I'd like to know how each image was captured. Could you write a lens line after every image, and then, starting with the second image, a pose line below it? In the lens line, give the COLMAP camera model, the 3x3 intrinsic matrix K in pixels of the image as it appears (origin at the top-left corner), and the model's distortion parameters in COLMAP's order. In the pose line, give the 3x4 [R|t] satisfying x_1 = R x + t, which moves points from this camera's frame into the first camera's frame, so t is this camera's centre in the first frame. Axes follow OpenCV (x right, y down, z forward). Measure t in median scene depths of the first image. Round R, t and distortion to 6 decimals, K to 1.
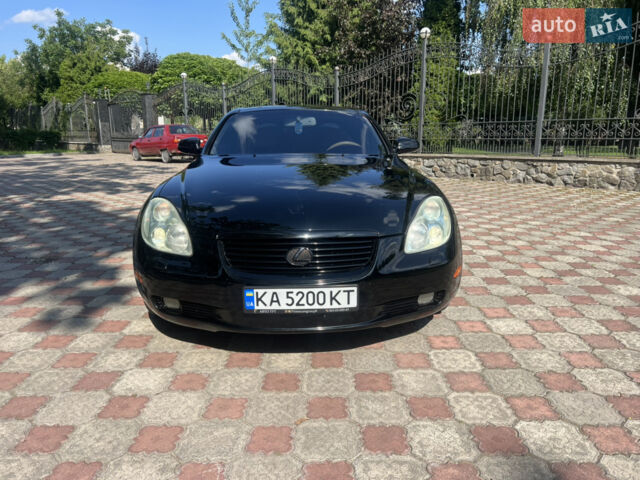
lens RADIAL K [[518.1, 0, 320.0], [0, 518.1, 240.0], [0, 0, 1]] dist [0.041623, -0.054708]
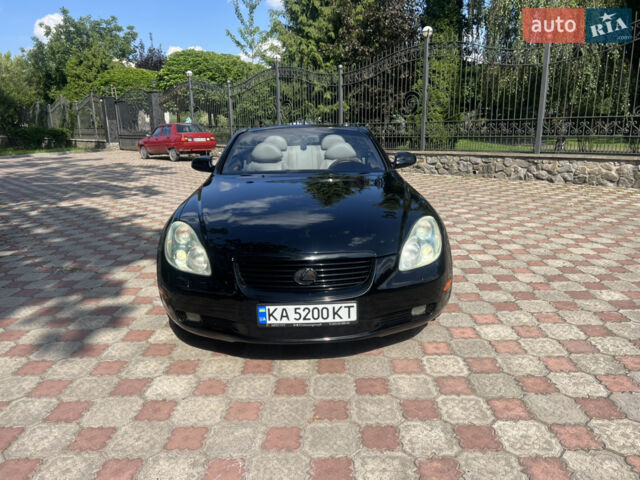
lens RADIAL K [[518.1, 0, 320.0], [0, 518.1, 240.0], [0, 0, 1]] dist [0.041623, -0.054708]
pose [[0.999880, -0.010024, -0.011839, 0.004914], [0.010222, 0.999808, 0.016744, -0.055595], [0.011668, -0.016863, 0.999790, -0.111107]]
